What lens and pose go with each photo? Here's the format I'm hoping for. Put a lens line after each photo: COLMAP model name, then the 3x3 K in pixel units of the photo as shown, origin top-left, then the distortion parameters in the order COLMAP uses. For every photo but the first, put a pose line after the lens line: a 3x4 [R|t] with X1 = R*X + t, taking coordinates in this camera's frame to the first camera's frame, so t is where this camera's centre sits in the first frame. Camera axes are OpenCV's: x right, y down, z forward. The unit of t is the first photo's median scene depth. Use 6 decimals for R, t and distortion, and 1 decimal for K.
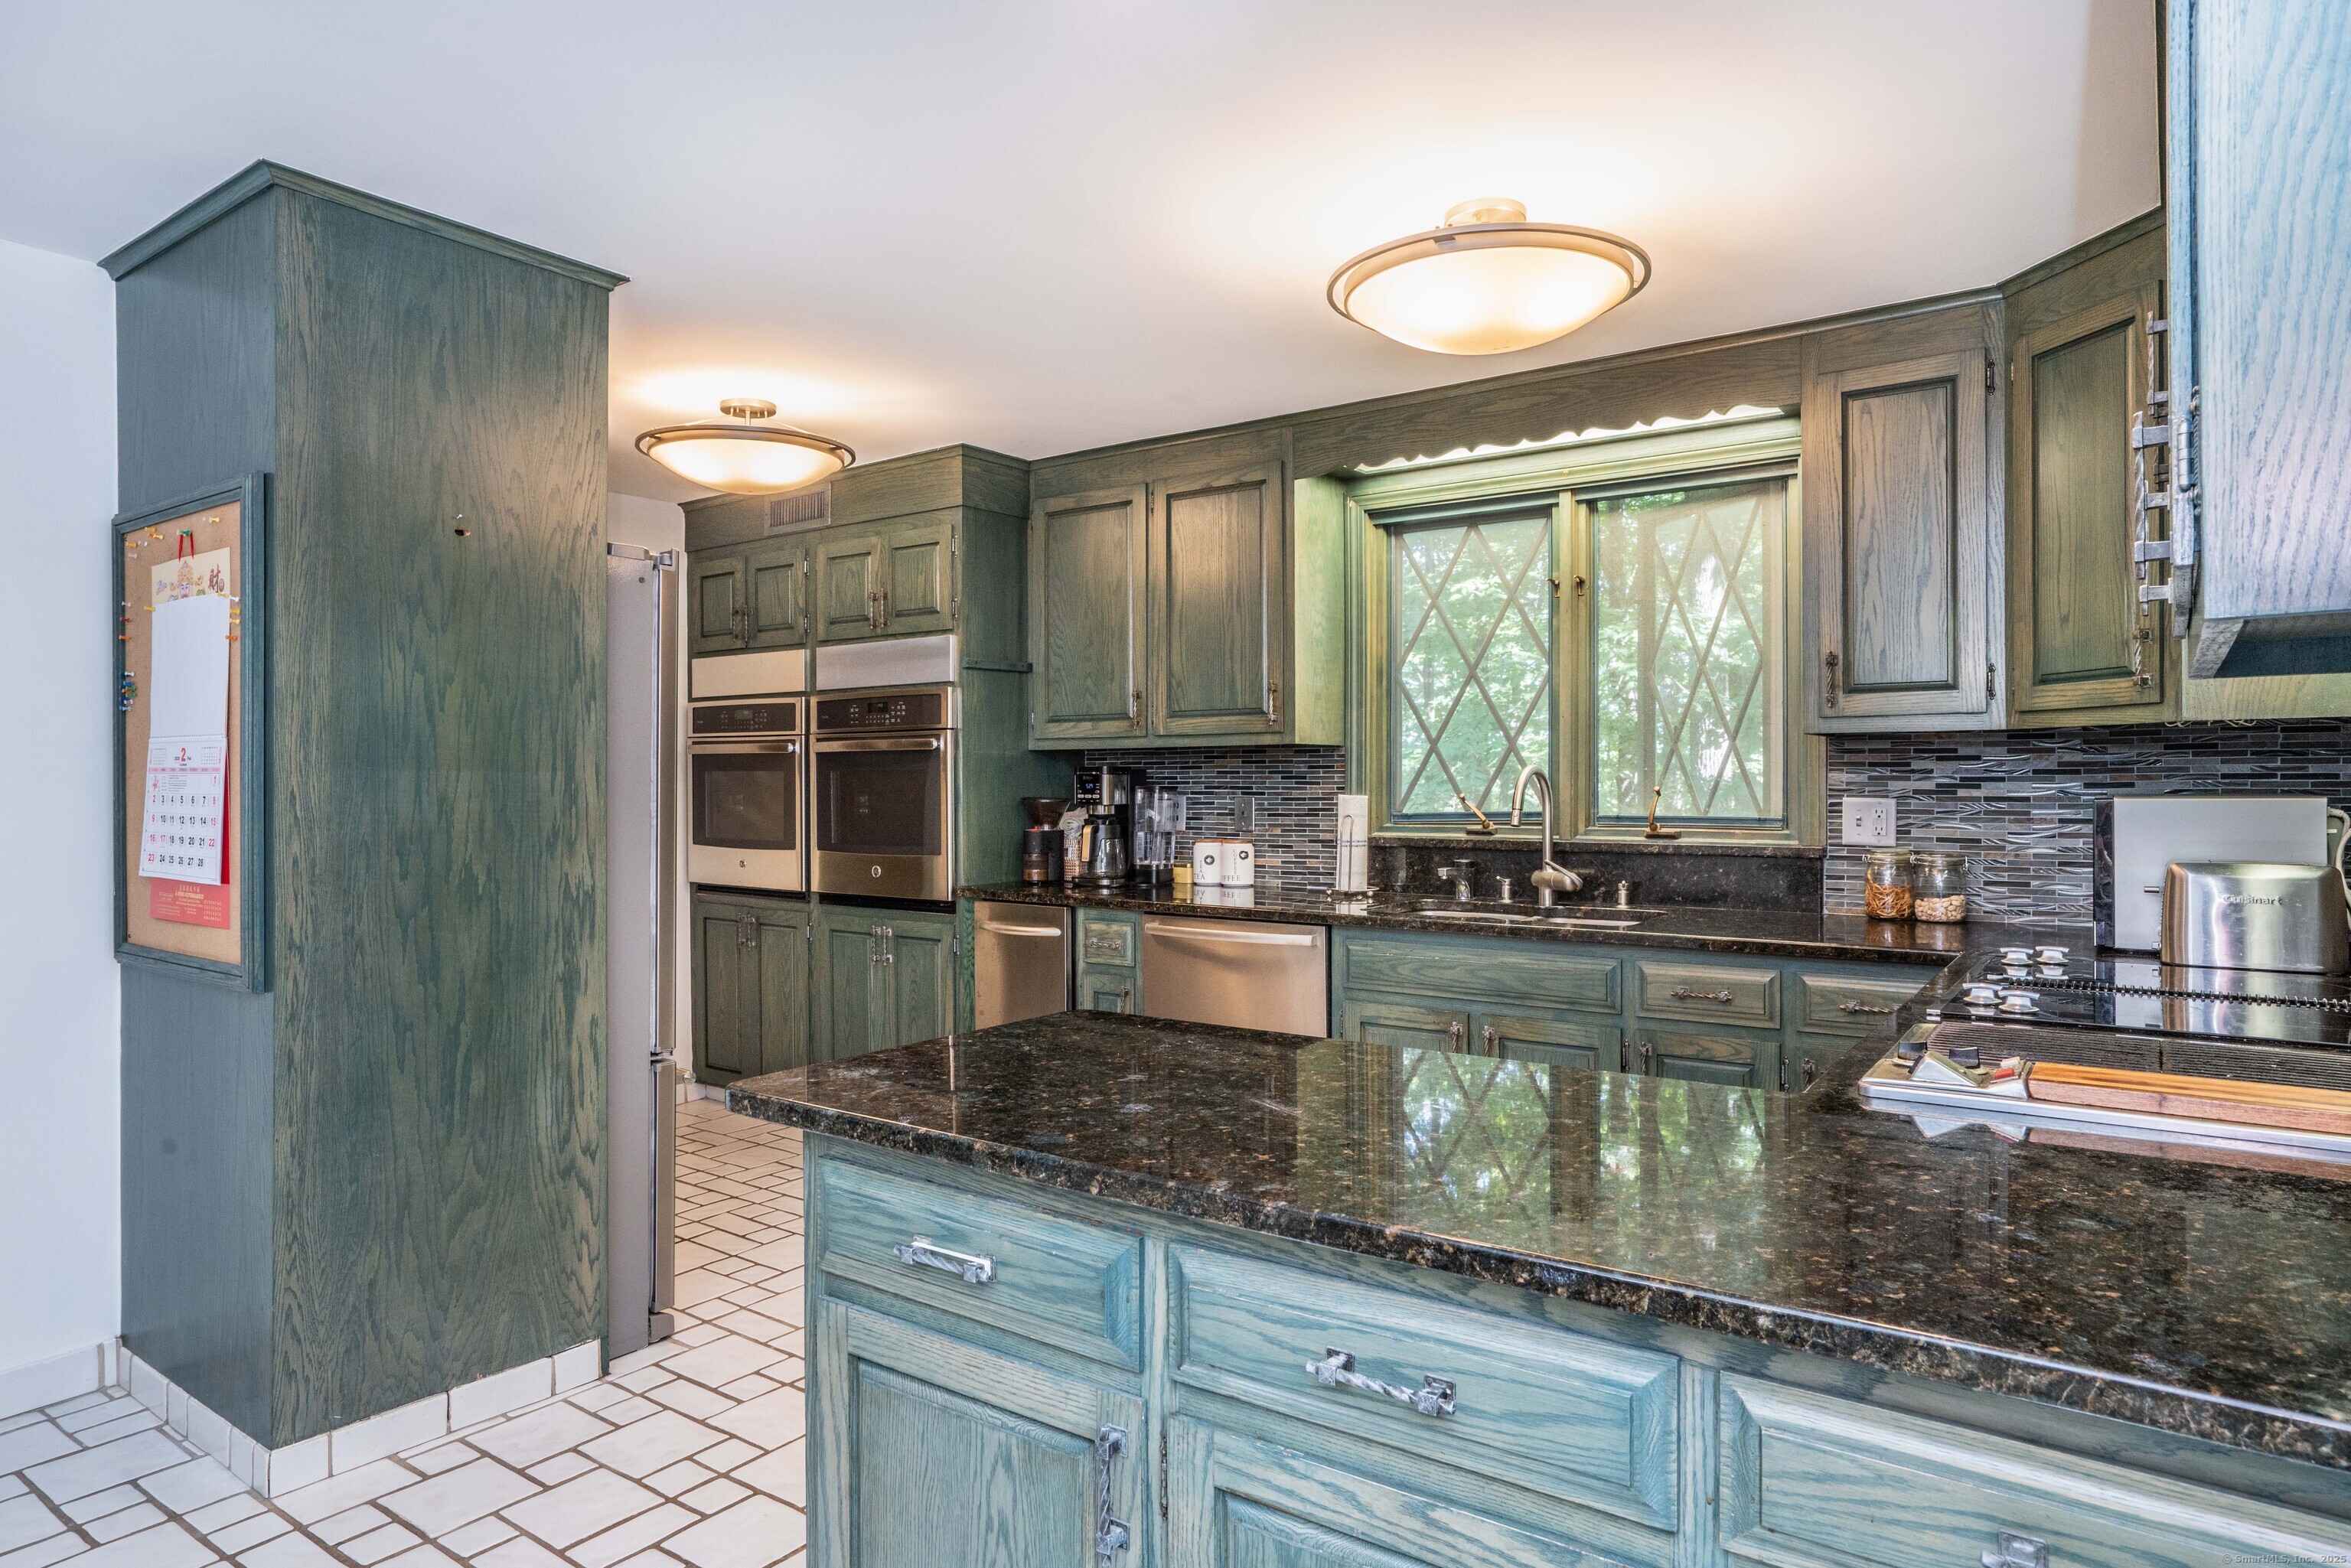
lens RADIAL K [[1383.6, 0, 1174.4], [0, 1383.6, 784.1], [0, 0, 1]] dist [-0.005997, -0.000551]
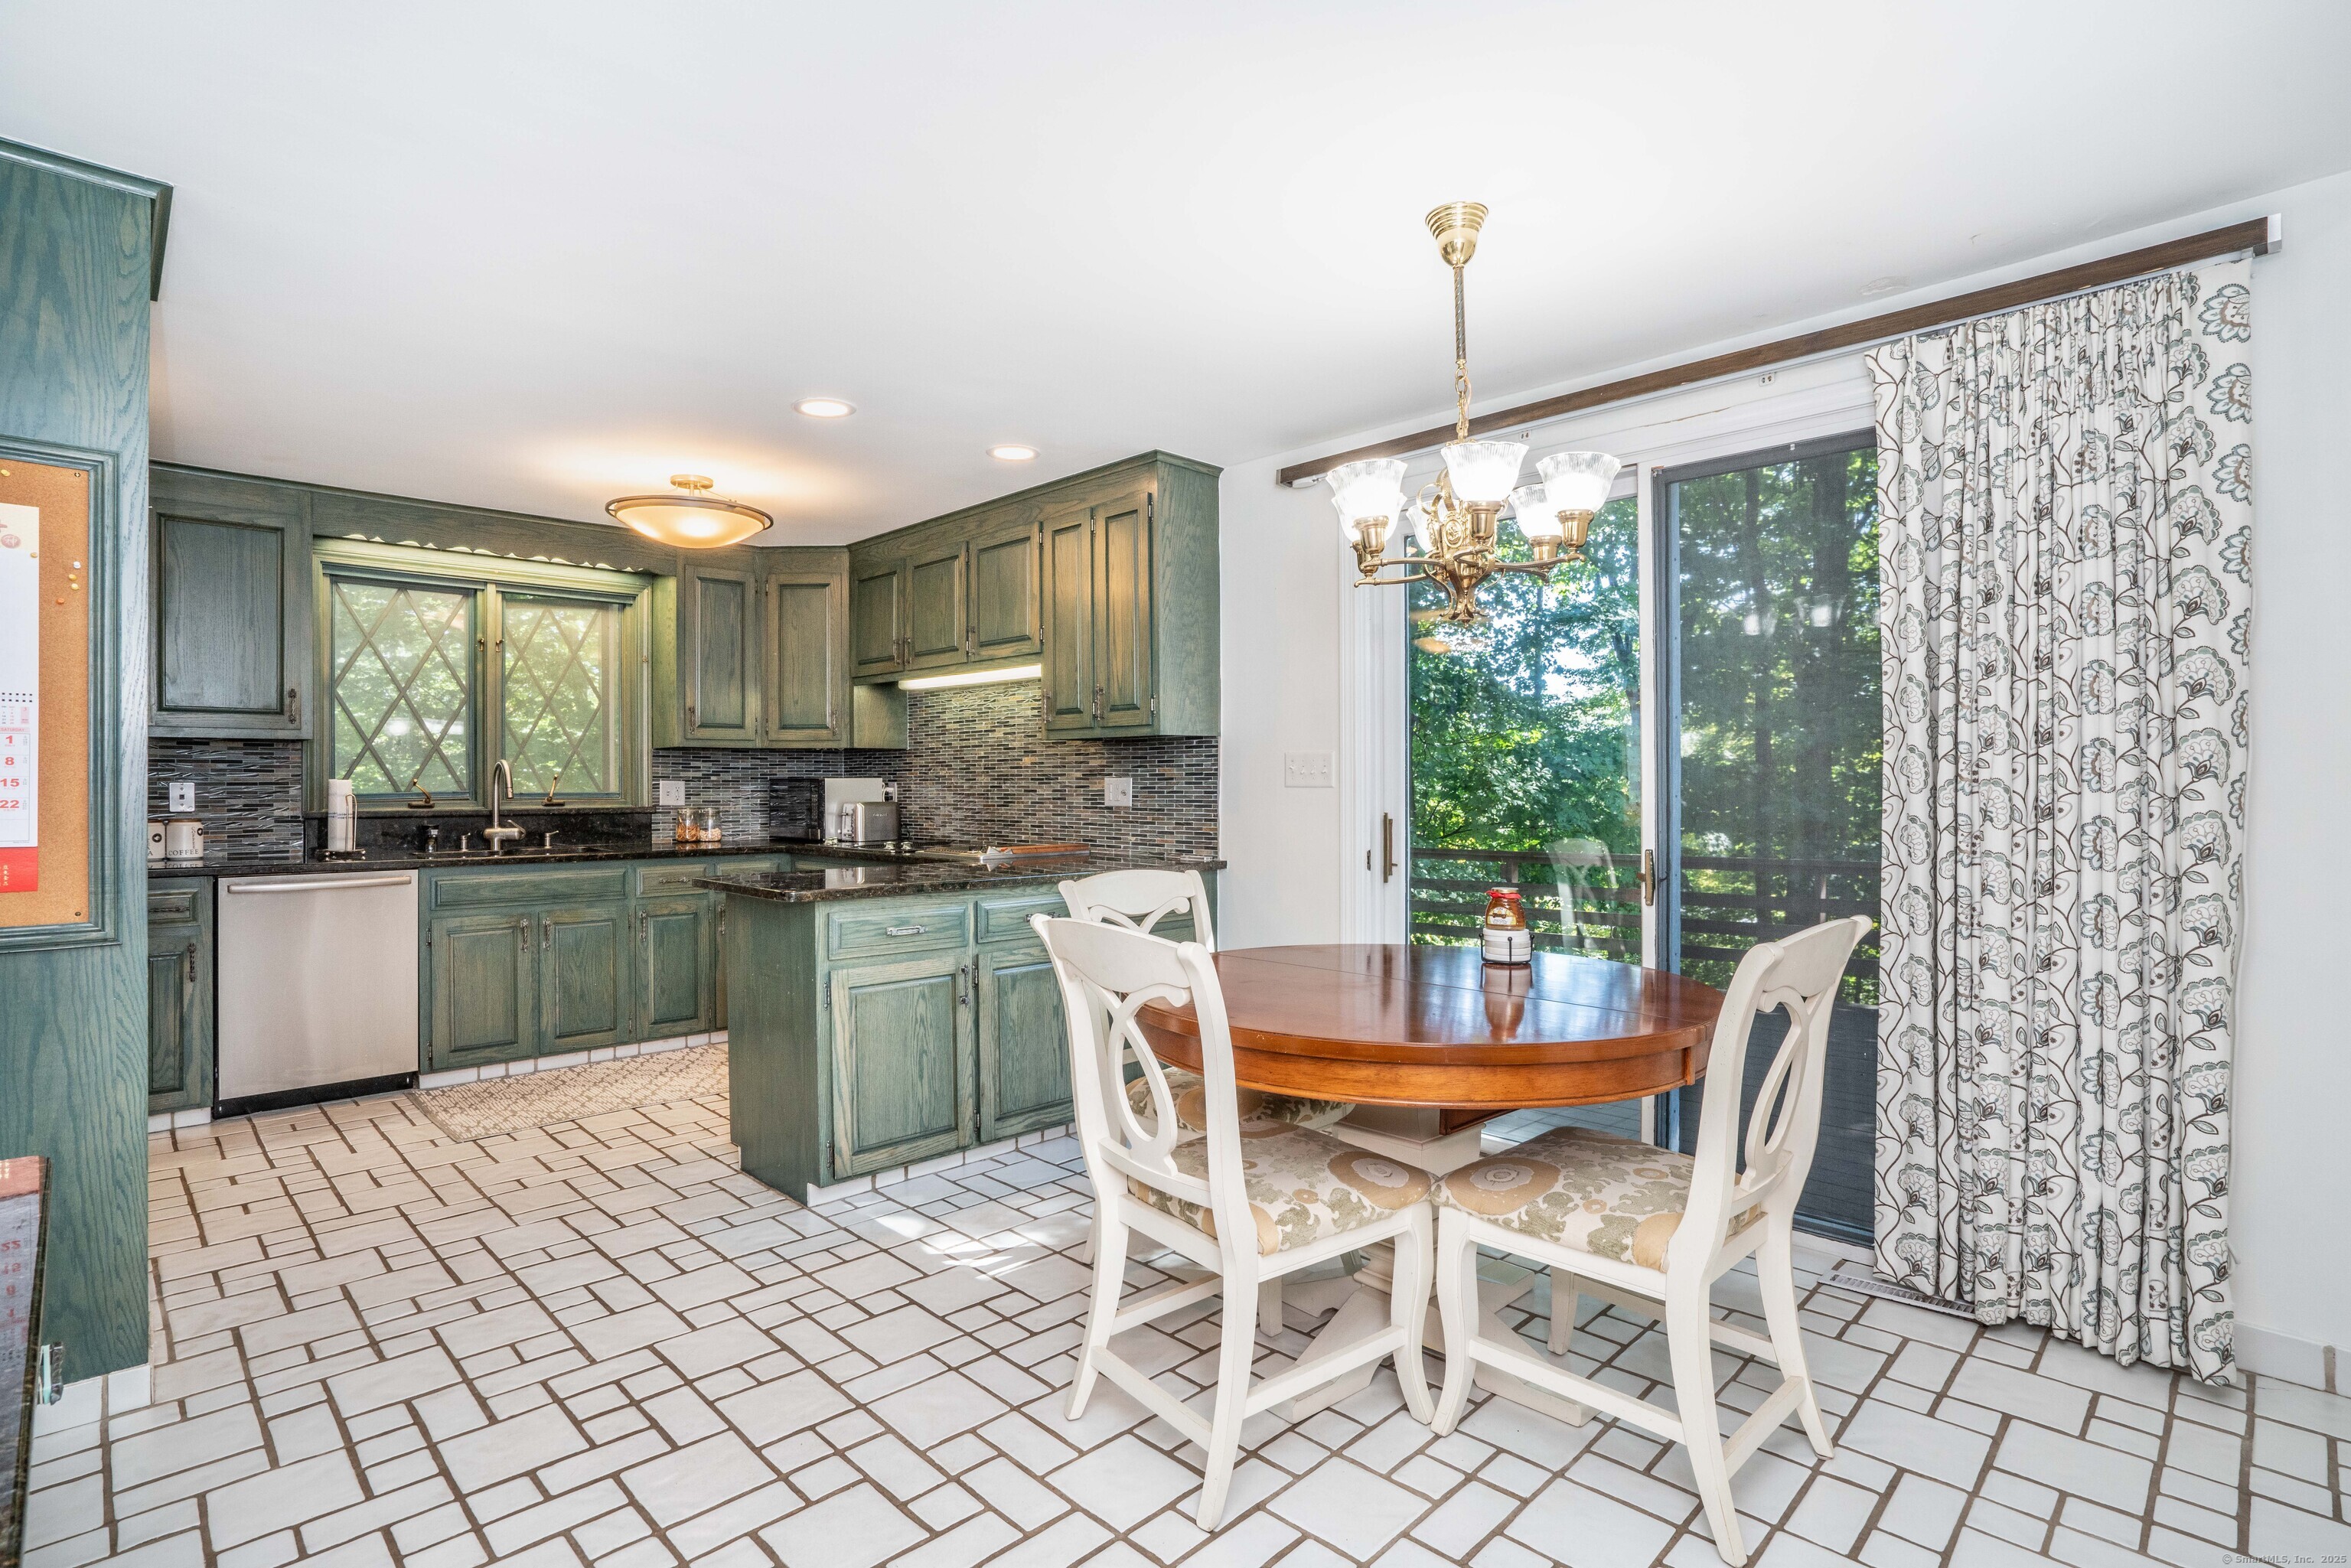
lens RADIAL K [[1150.7, 0, 1174.9], [0, 1150.7, 782.7], [0, 0, 1]] dist [0.000253, -0.000009]
pose [[0.173909, 0.004367, 0.984752, -0.954820], [0.007670, 0.999954, -0.005789, 0.027048], [-0.984732, 0.008560, 0.173867, 0.027329]]
